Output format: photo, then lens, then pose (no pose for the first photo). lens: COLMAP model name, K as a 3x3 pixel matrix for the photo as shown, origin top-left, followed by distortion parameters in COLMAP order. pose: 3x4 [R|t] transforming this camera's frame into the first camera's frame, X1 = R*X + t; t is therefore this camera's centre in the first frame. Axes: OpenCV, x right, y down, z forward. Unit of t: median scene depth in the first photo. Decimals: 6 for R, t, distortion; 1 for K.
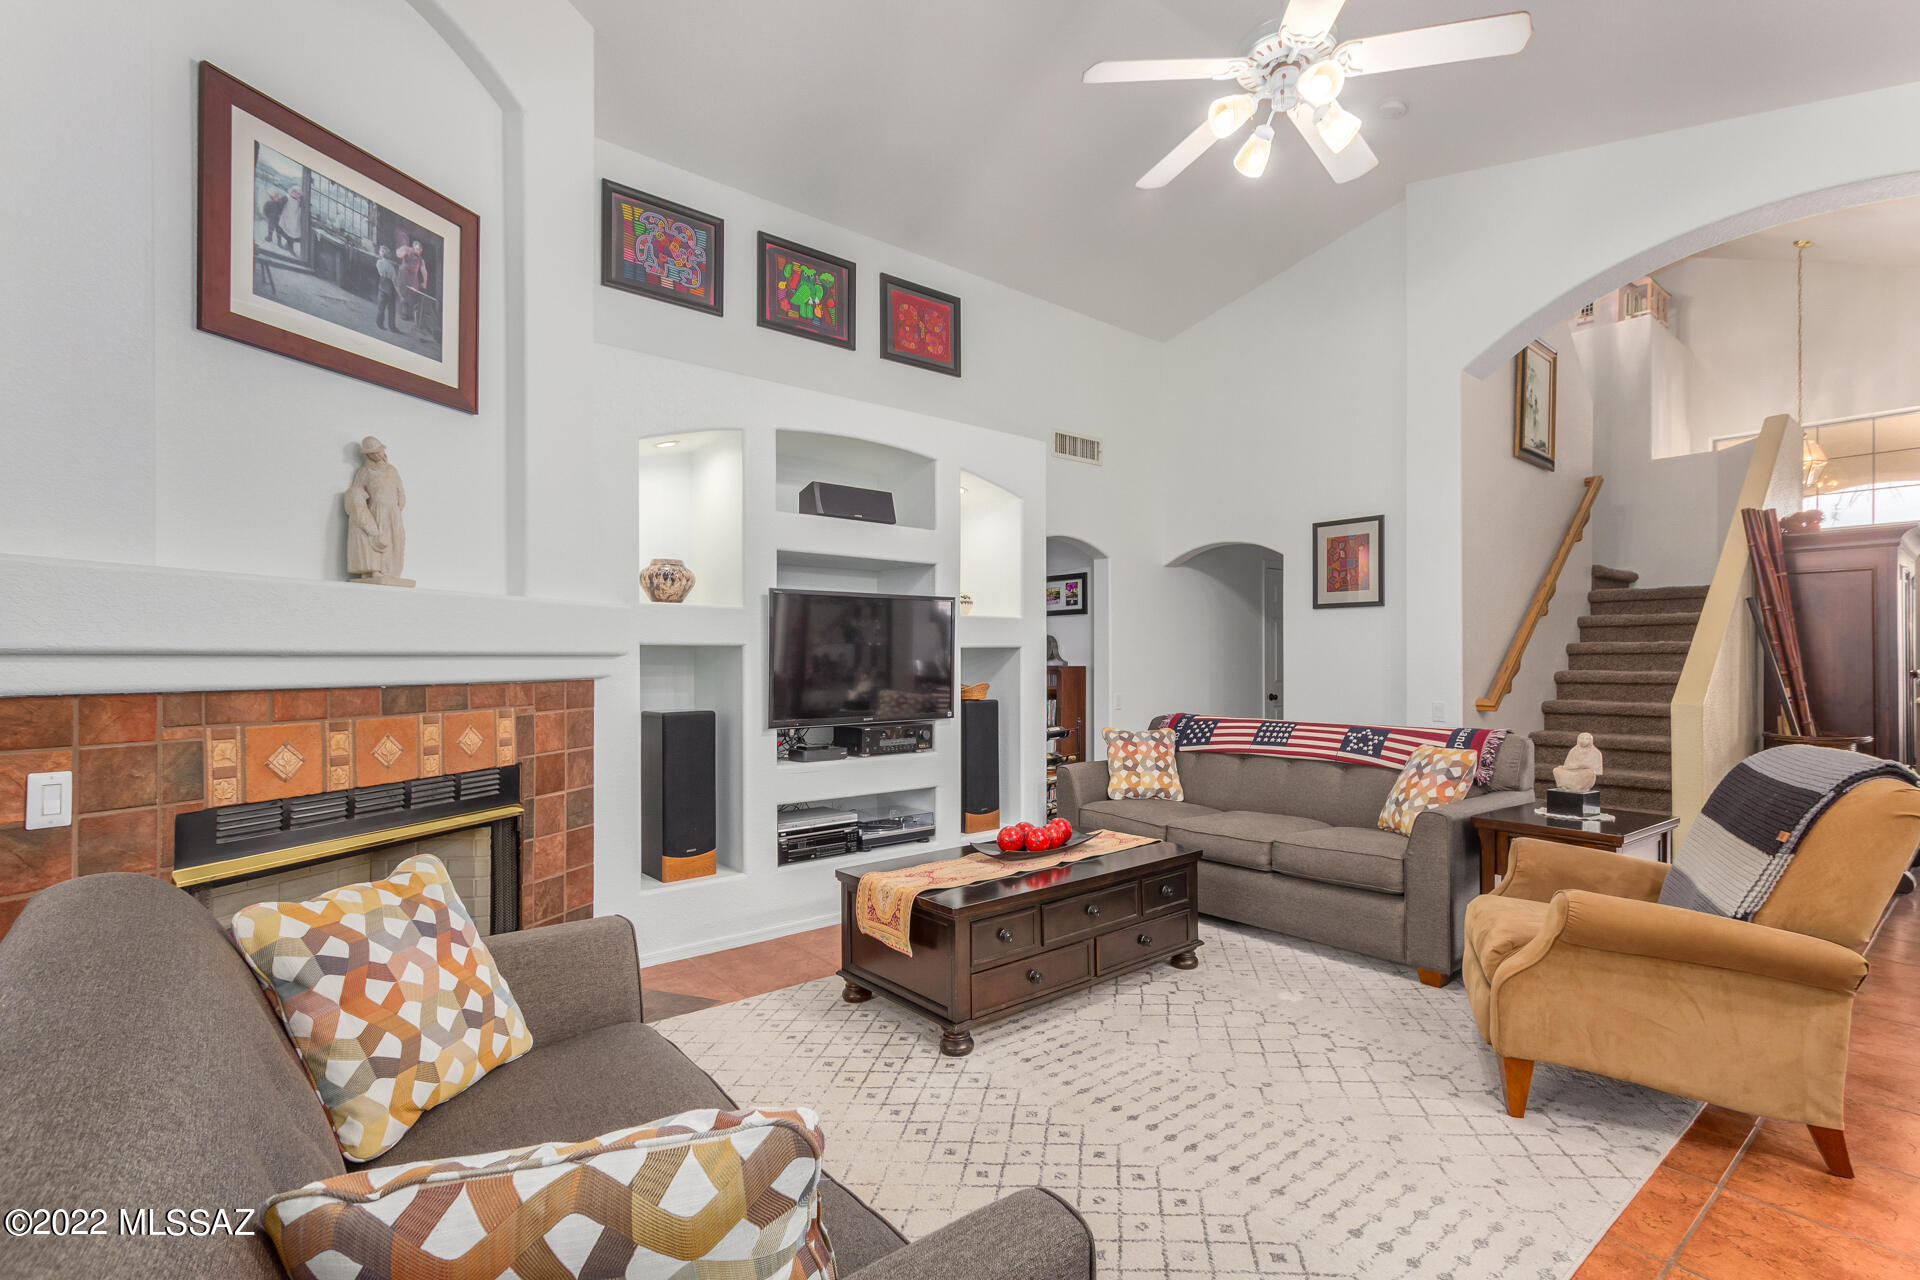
lens RADIAL K [[884.4, 0, 972.8], [0, 884.4, 649.7], [0, 0, 1]] dist [0.008549, -0.002649]
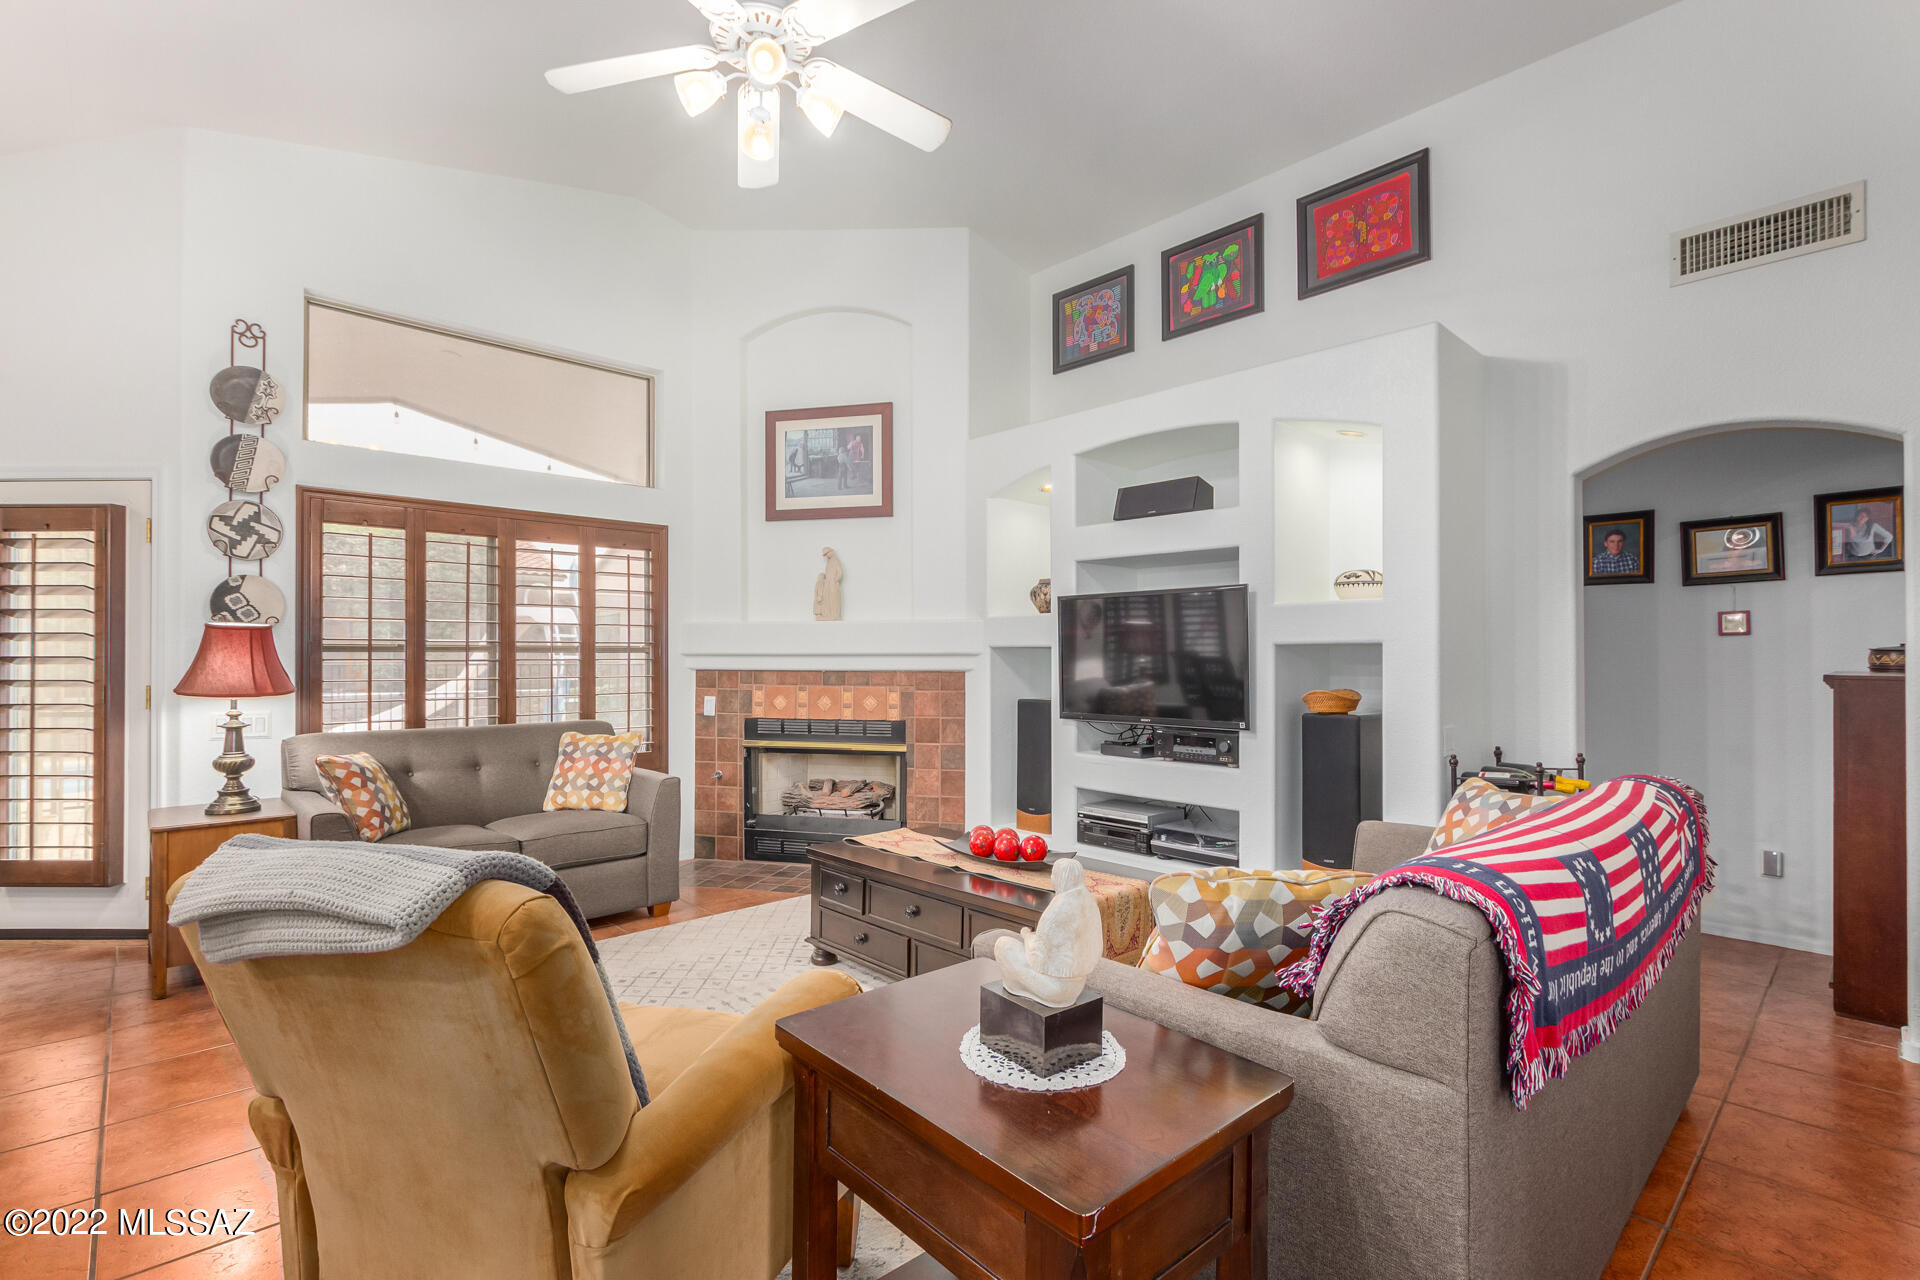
lens RADIAL K [[884.4, 0, 965.9], [0, 884.4, 647.2], [0, 0, 1]] dist [0.008549, -0.002649]
pose [[0.061569, -0.008022, -0.998071, 0.864001], [0.009096, 0.999931, -0.007476, 0.003487], [0.998061, -0.008618, 0.061637, 0.762022]]
